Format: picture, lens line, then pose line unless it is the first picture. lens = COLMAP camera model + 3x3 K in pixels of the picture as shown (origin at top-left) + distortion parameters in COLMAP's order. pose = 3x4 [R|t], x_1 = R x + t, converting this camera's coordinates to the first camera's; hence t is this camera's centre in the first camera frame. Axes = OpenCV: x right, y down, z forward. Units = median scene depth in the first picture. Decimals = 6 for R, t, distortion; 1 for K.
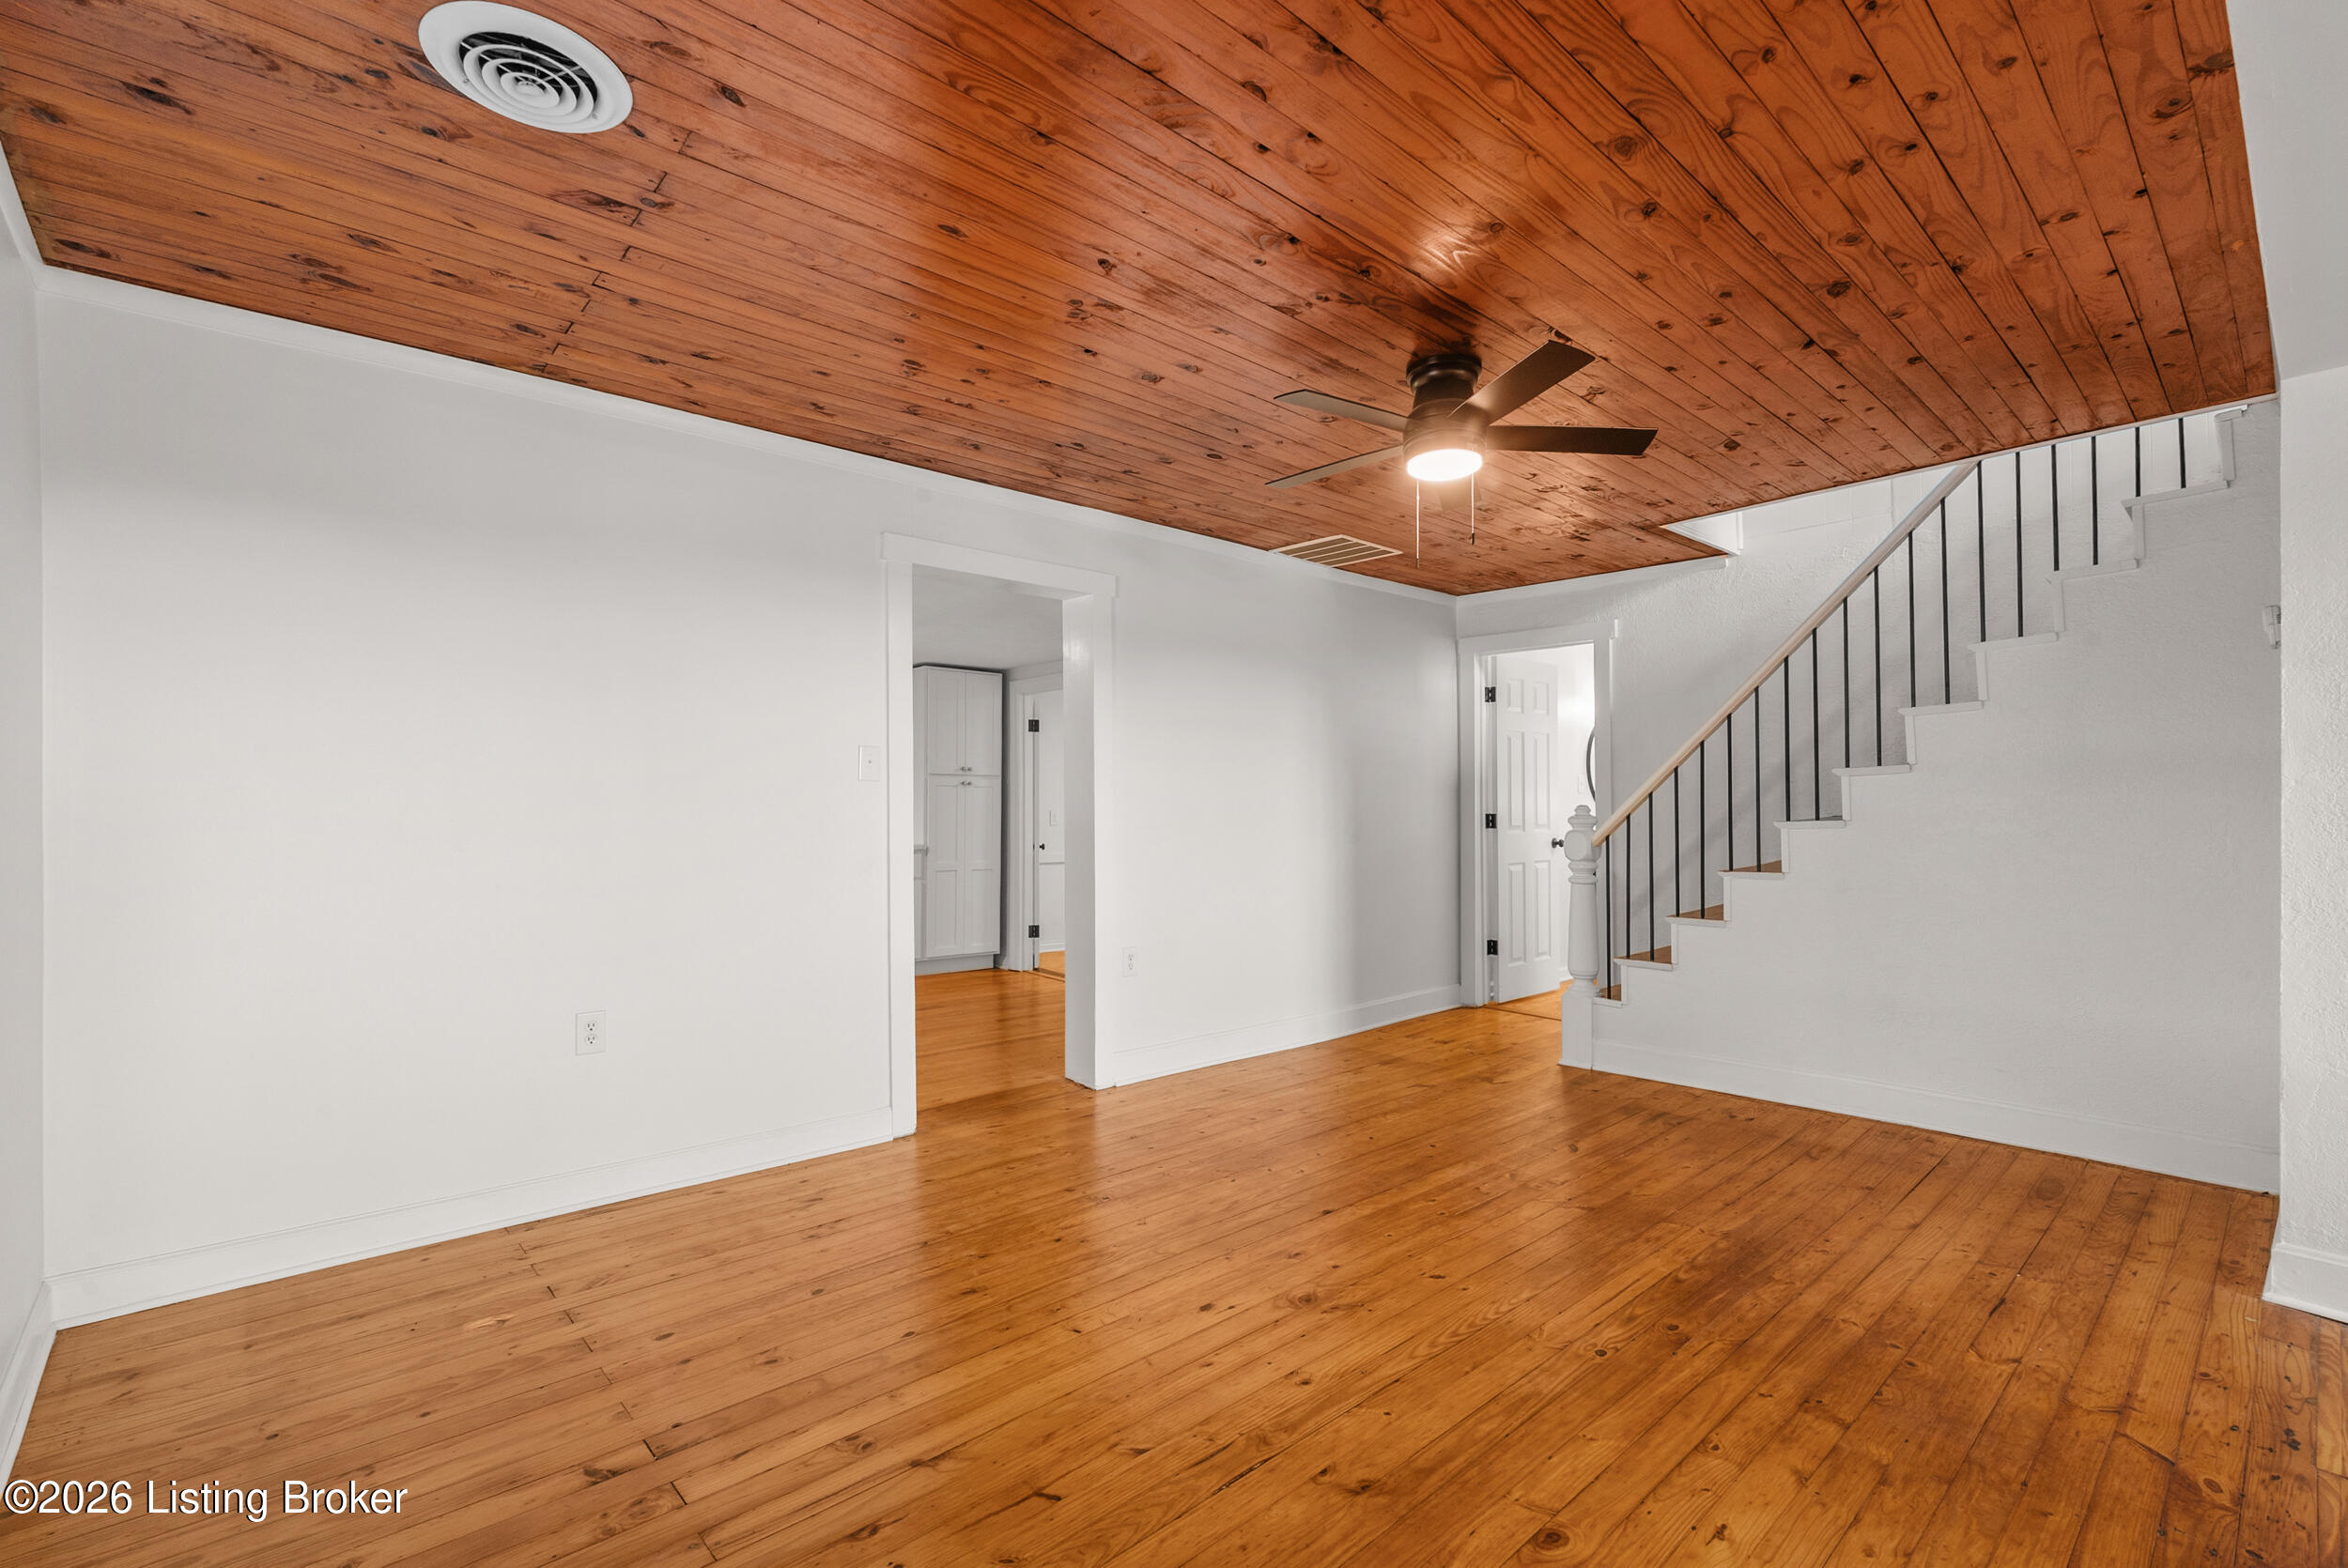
lens RADIAL K [[1036.2, 0, 1168.0], [0, 1036.2, 785.7], [0, 0, 1]] dist [-0.004767, -0.000407]
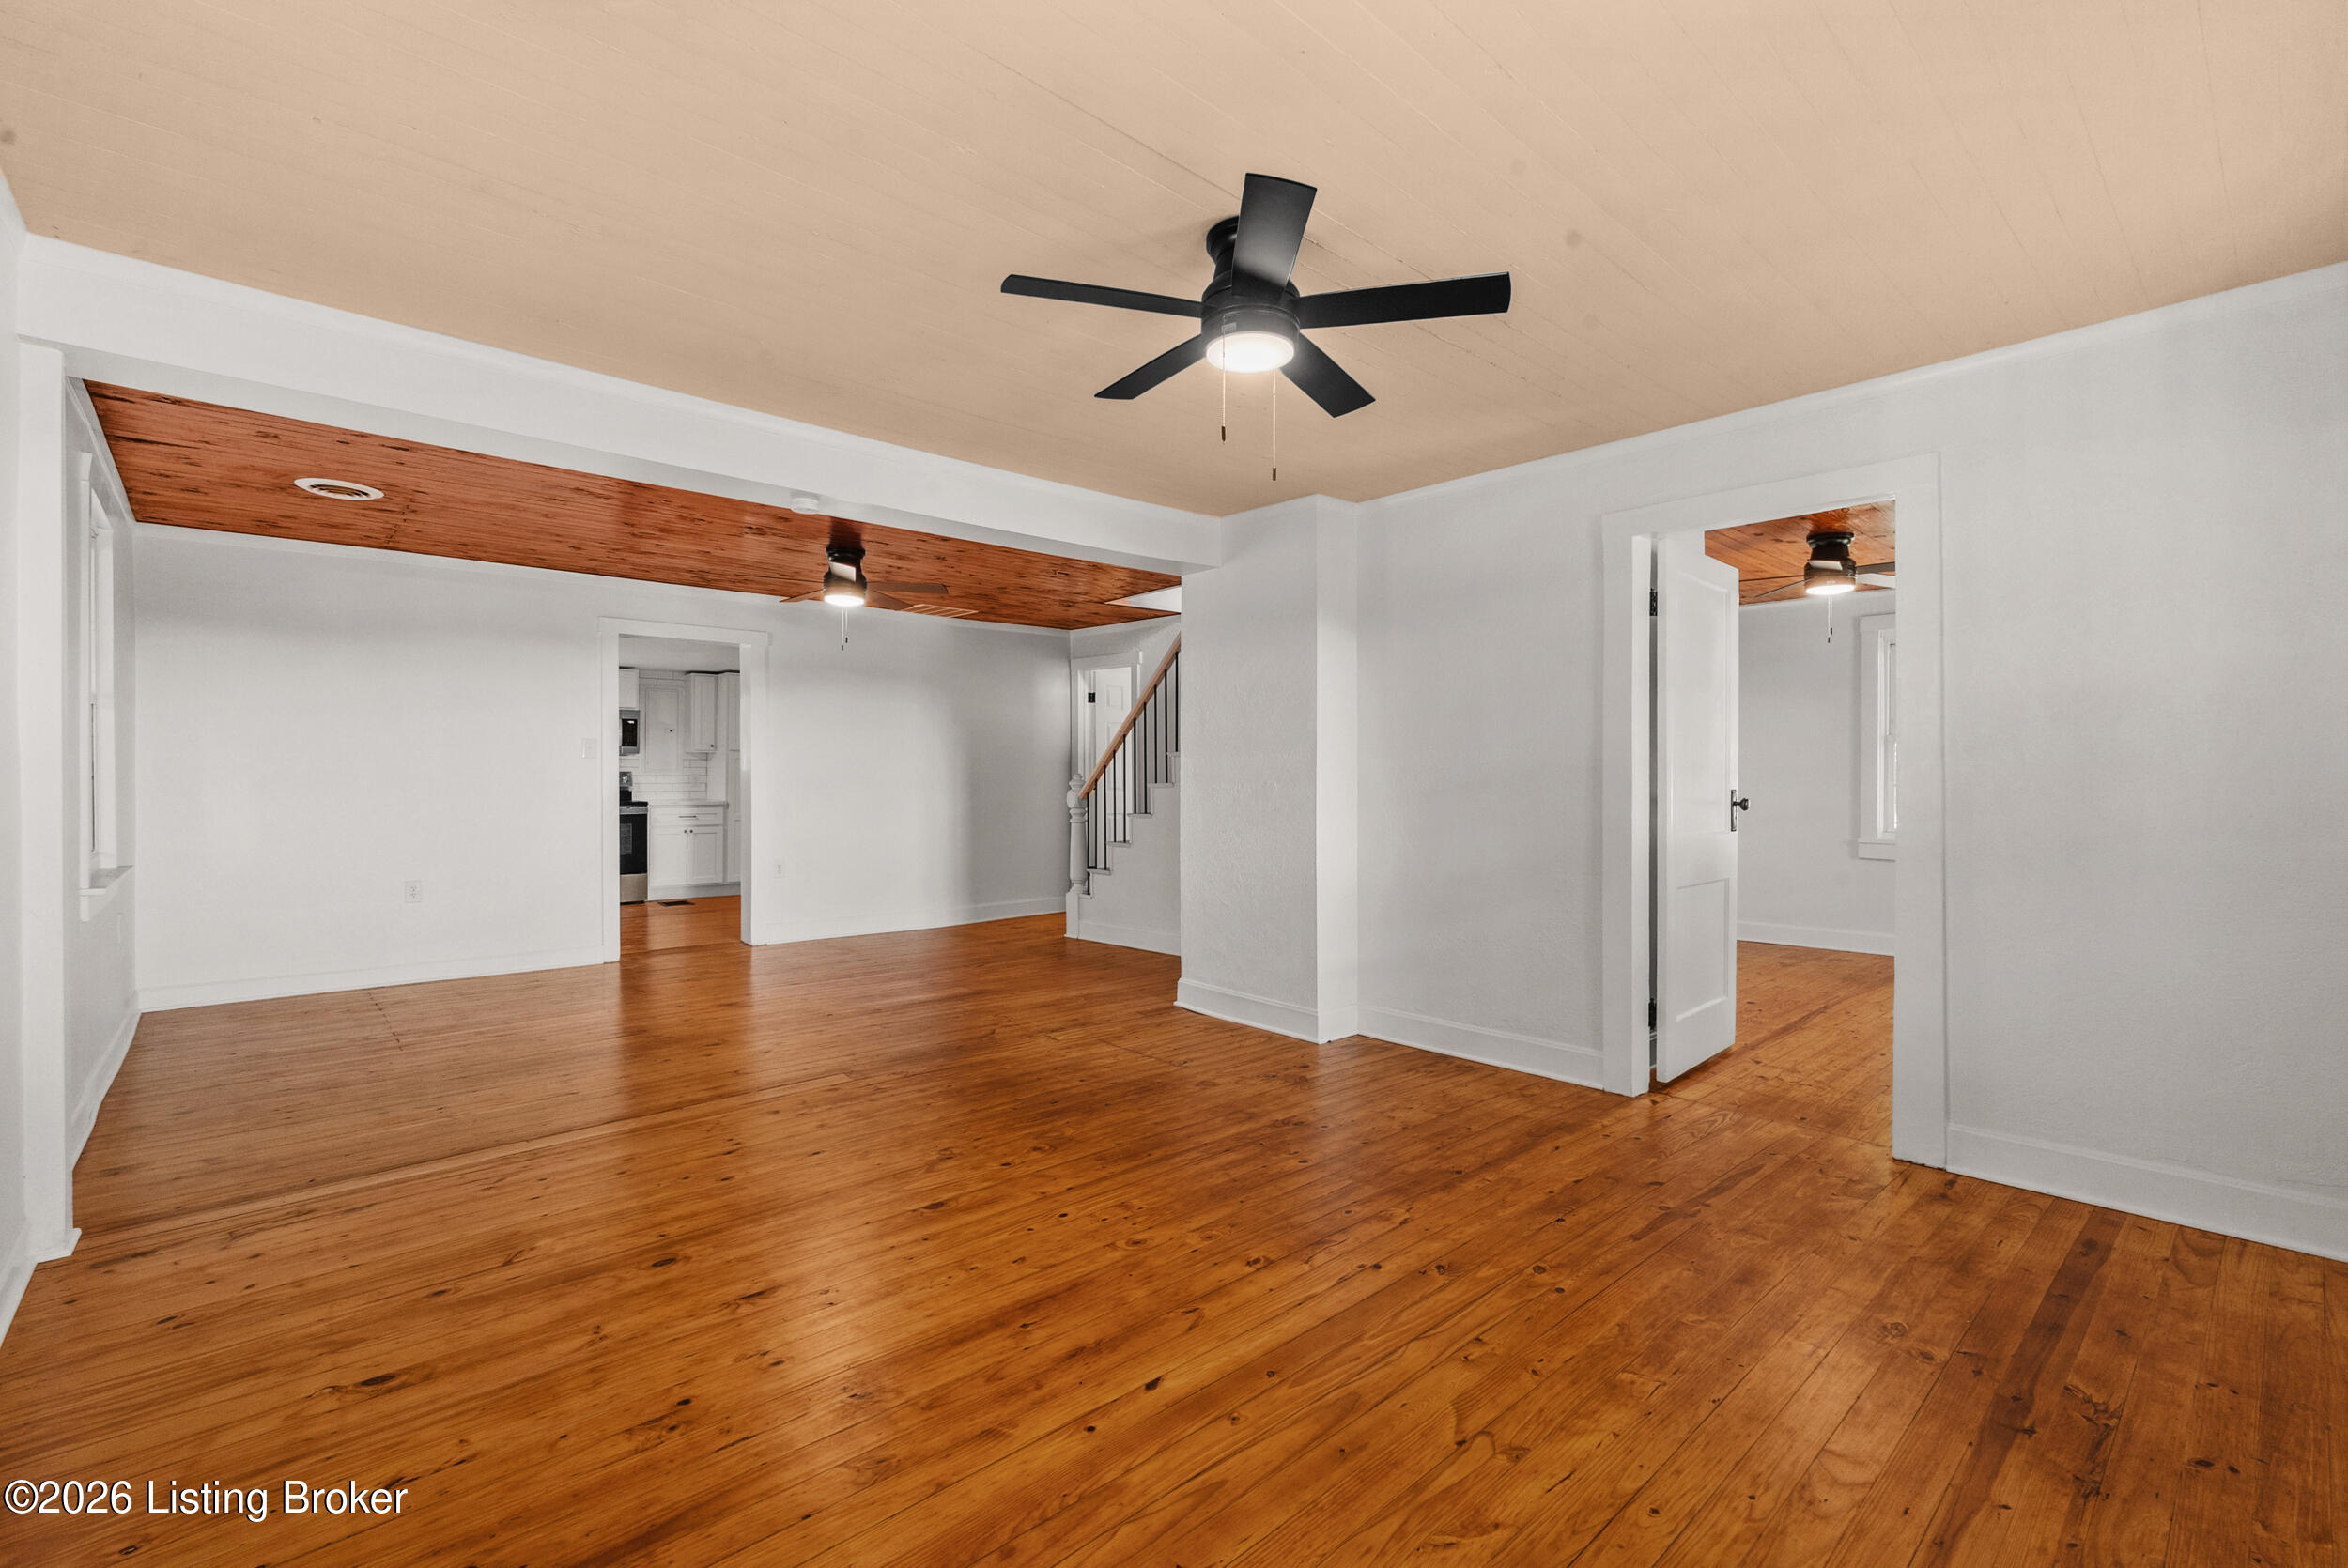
lens RADIAL K [[1026.4, 0, 1168.3], [0, 1026.4, 766.0], [0, 0, 1]] dist [-0.007833, 0.000335]
pose [[0.999923, 0.002233, 0.012196, 0.871996], [-0.002376, 0.999928, 0.011751, -0.020611], [-0.012169, -0.011779, 0.999857, -0.960366]]
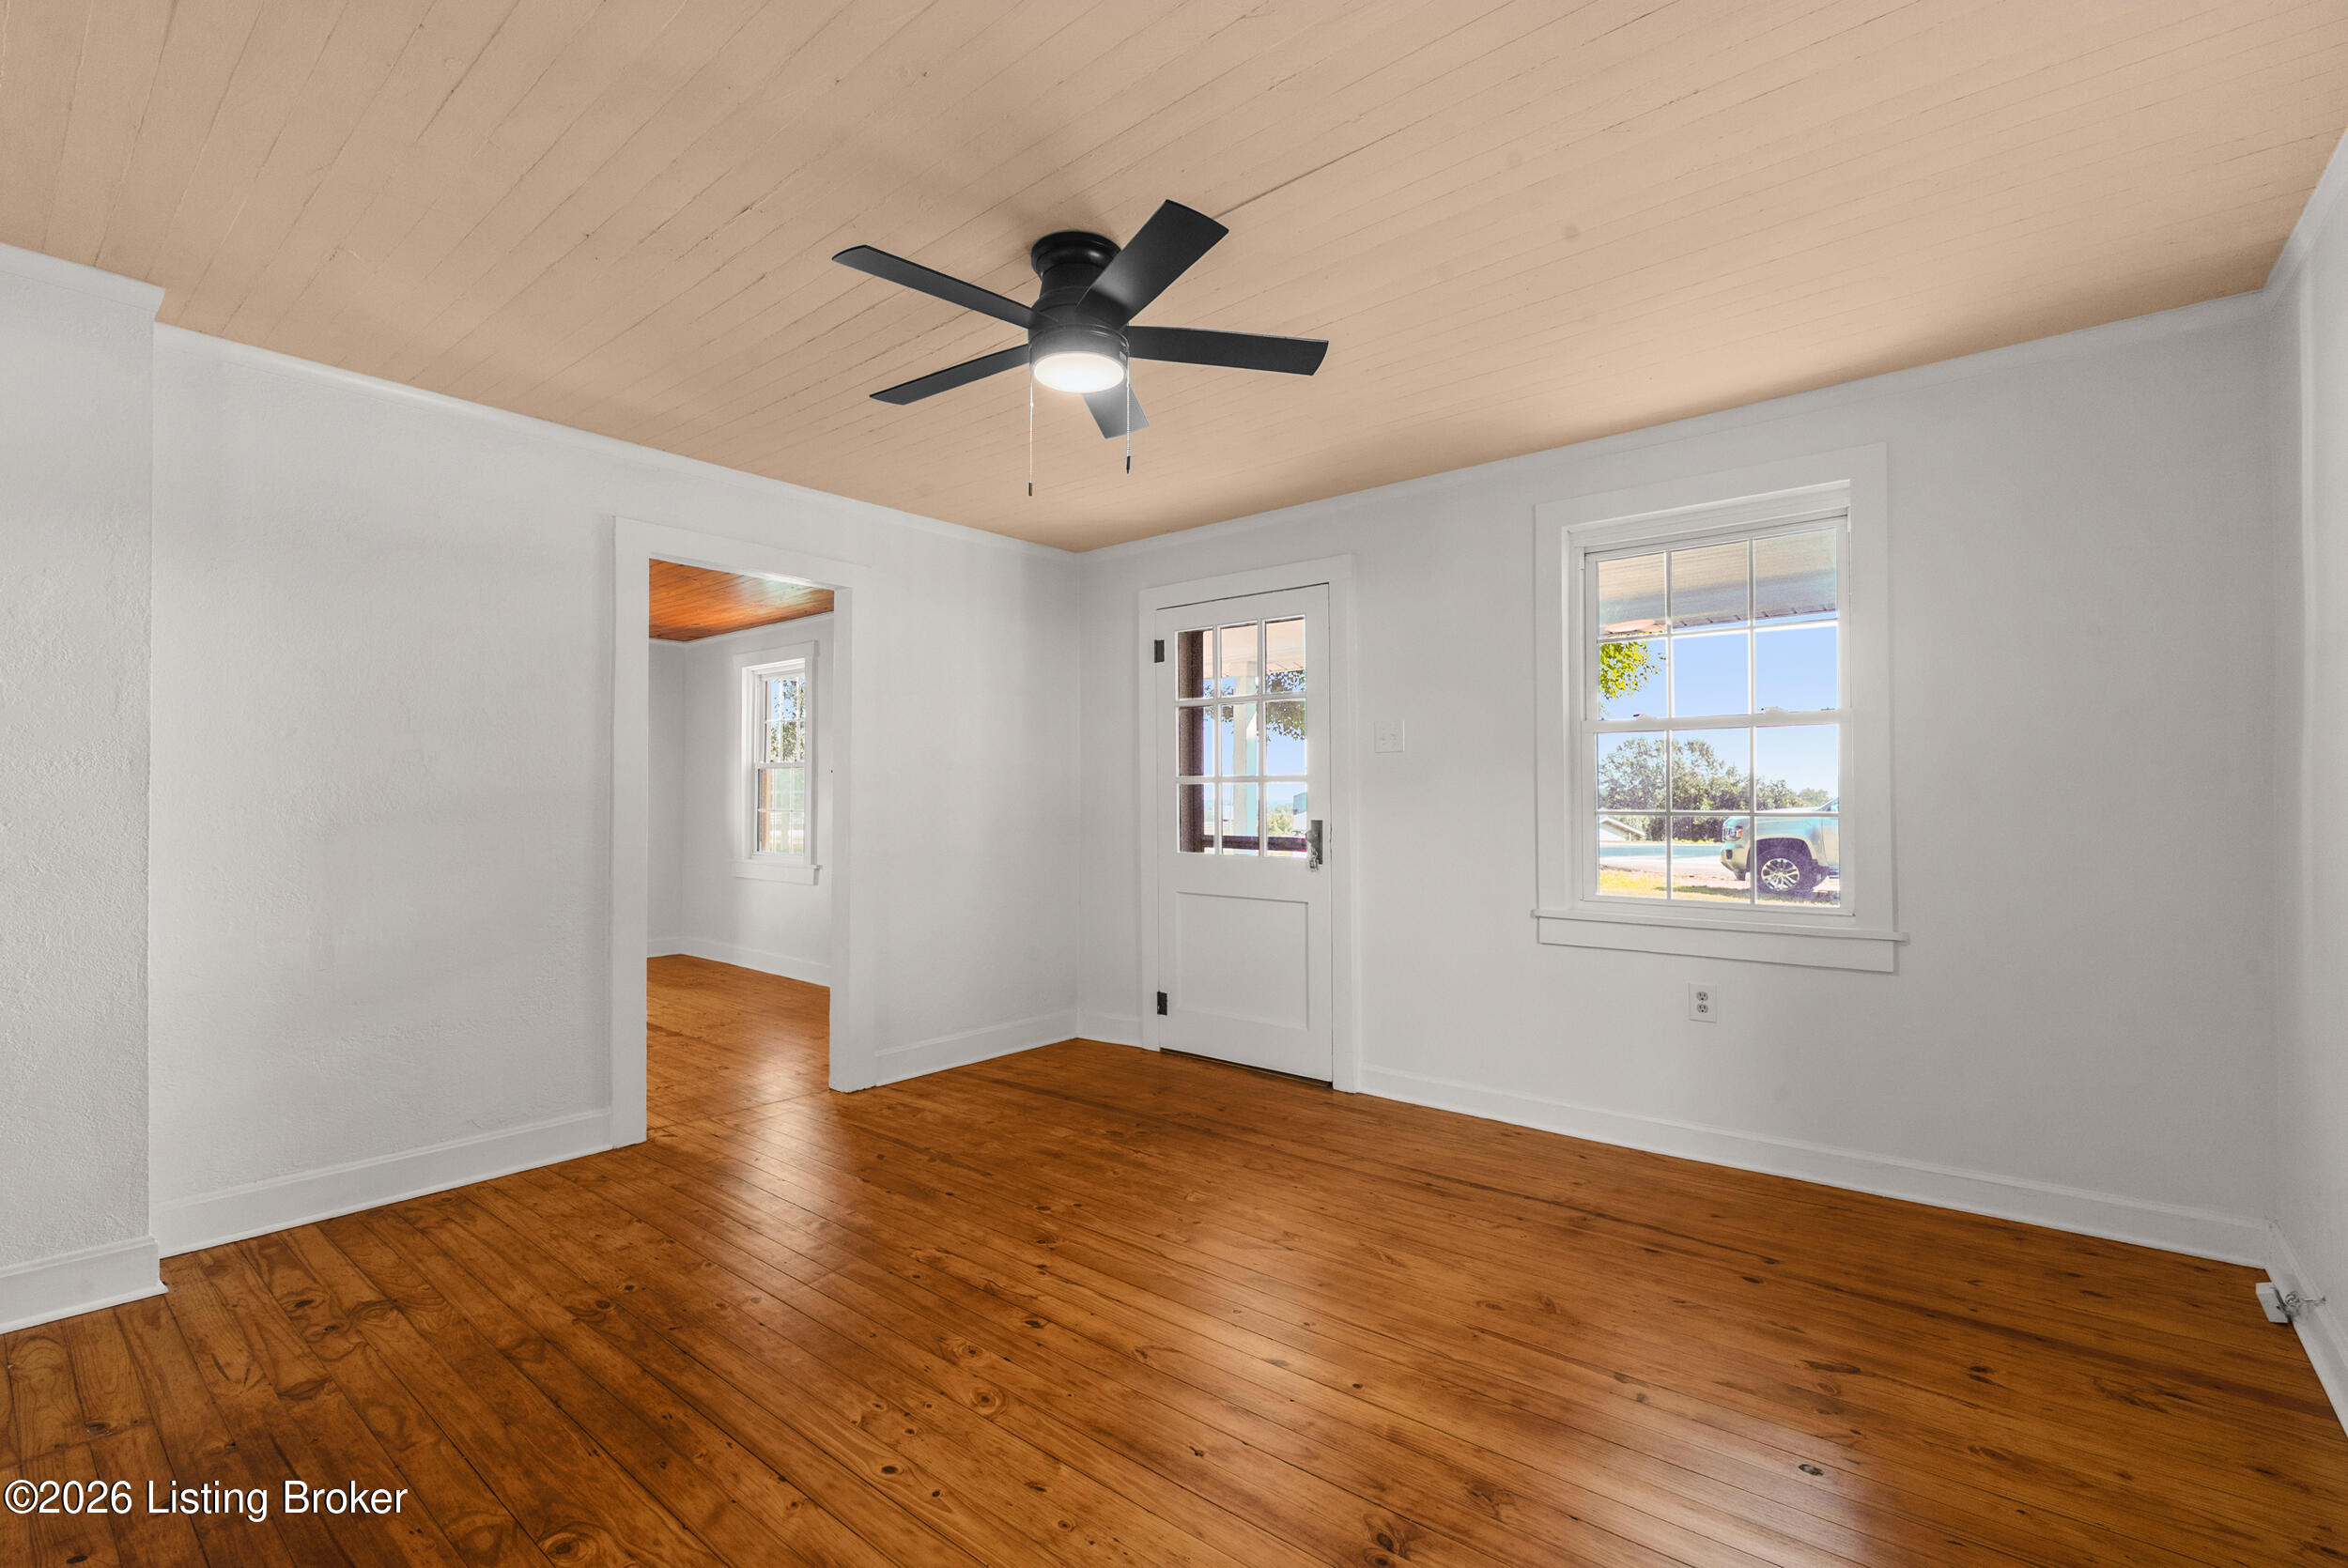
lens RADIAL K [[1036.2, 0, 1168.0], [0, 1036.2, 785.7], [0, 0, 1]] dist [-0.004767, -0.000407]
pose [[-0.148816, 0.017124, 0.988717, 0.143168], [-0.022397, 0.999535, -0.020683, -0.003345], [-0.988611, -0.025223, -0.148363, -0.096945]]
